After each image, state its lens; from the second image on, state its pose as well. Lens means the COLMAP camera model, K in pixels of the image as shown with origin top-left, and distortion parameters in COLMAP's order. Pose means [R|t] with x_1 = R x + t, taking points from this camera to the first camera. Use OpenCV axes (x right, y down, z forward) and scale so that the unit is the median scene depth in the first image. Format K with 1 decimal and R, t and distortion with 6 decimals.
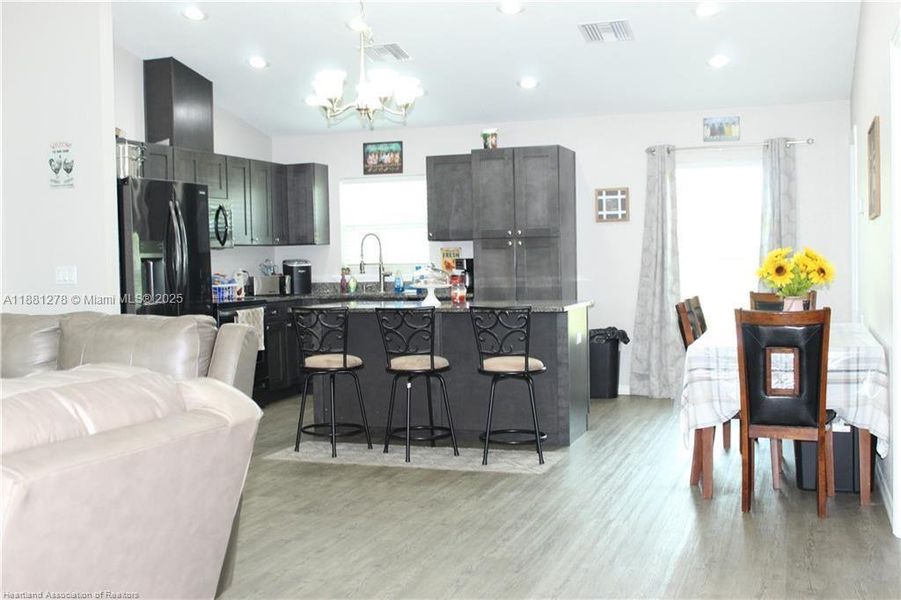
lens RADIAL K [[1008.0, 0, 450.5], [0, 1008.0, 300.0], [0, 0, 1]] dist [-0.125487, 0.174114]
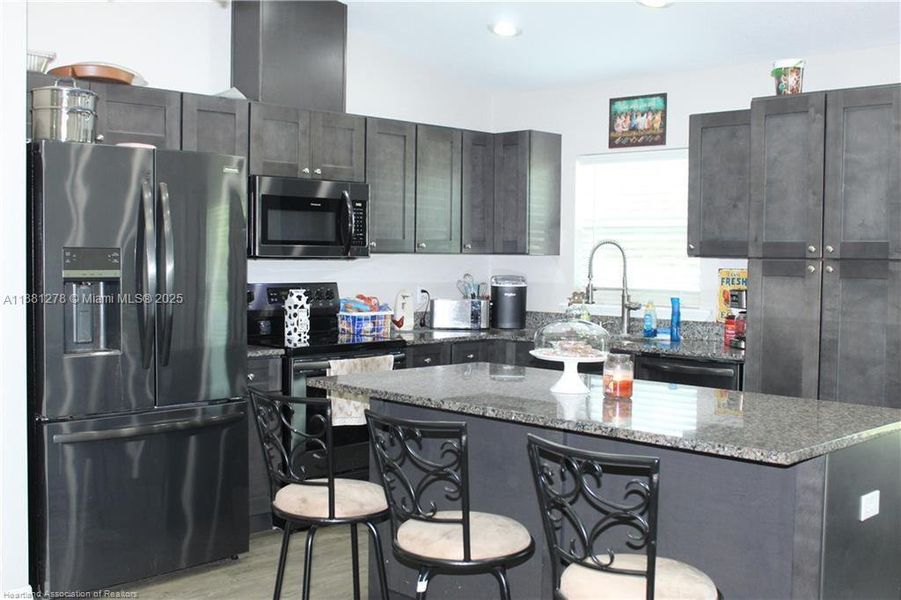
lens RADIAL K [[1008.0, 0, 450.5], [0, 1008.0, 300.0], [0, 0, 1]] dist [-0.125487, 0.174114]
pose [[0.902408, 0.051663, -0.427775, 0.110839], [-0.049701, 0.998640, 0.015762, -0.037018], [0.428007, 0.007037, 0.903748, 0.422529]]
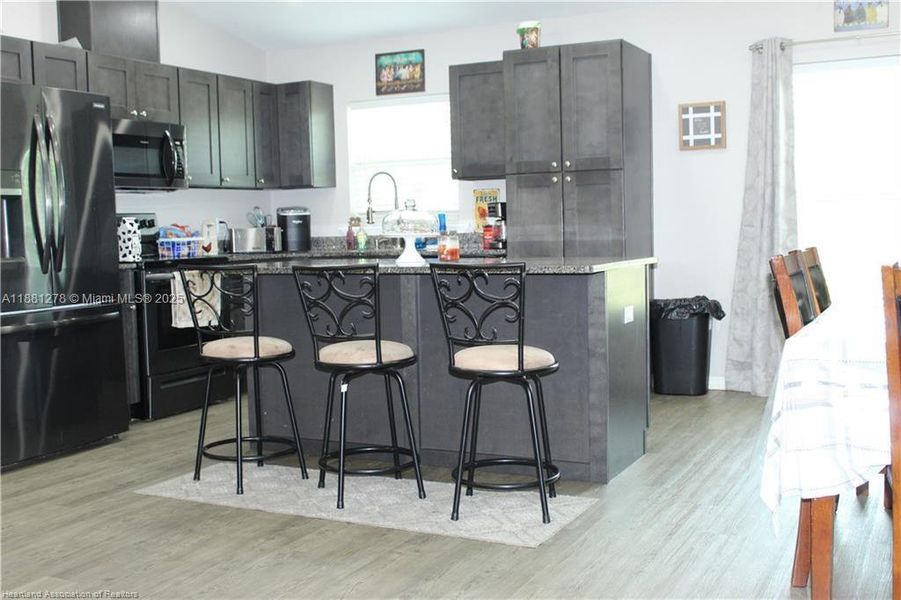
lens RADIAL K [[1008.0, 0, 450.5], [0, 1008.0, 300.0], [0, 0, 1]] dist [-0.125487, 0.174114]
pose [[0.991915, 0.005570, -0.126784, 0.074839], [-0.001106, 0.999378, 0.035252, 0.004617], [0.126902, -0.034826, 0.991304, 0.269505]]
